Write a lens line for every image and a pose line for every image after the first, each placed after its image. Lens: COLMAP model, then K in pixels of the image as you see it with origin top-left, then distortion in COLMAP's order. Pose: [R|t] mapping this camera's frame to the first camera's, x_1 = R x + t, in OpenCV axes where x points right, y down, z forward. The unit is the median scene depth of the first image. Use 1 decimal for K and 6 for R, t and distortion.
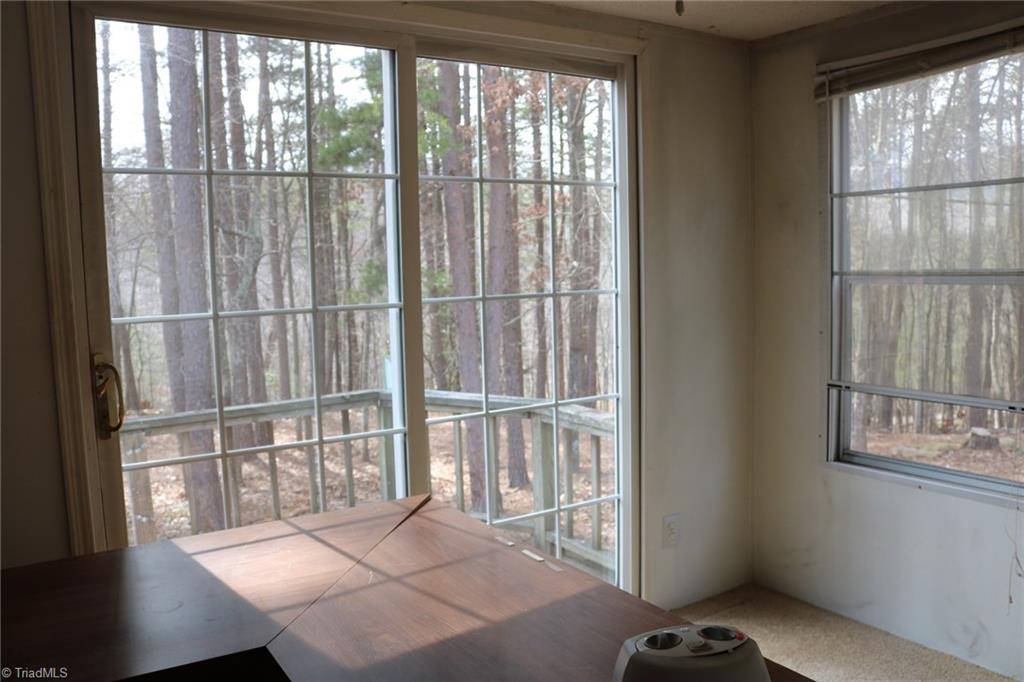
lens RADIAL K [[841.1, 0, 512.0], [0, 841.1, 341.0], [0, 0, 1]] dist [-0.154540, 0.118360]
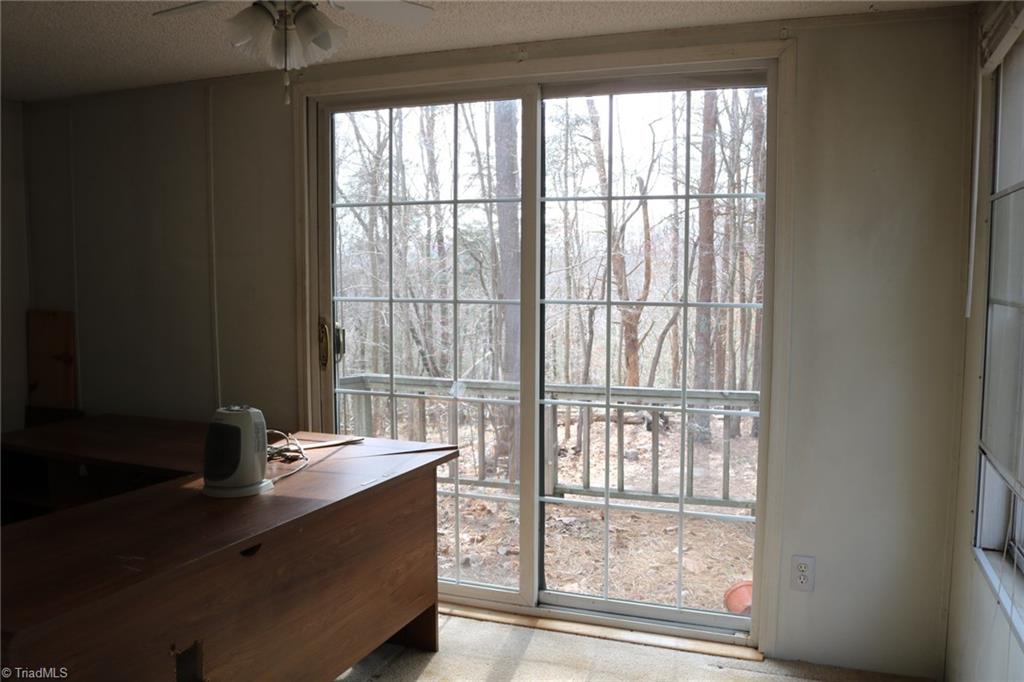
lens RADIAL K [[841.1, 0, 512.0], [0, 841.1, 341.0], [0, 0, 1]] dist [-0.154540, 0.118360]
pose [[0.601928, 0.081445, -0.794386, 0.739294], [-0.101175, 0.994547, 0.025303, -0.015508], [0.792115, 0.065142, 0.606886, 0.209593]]
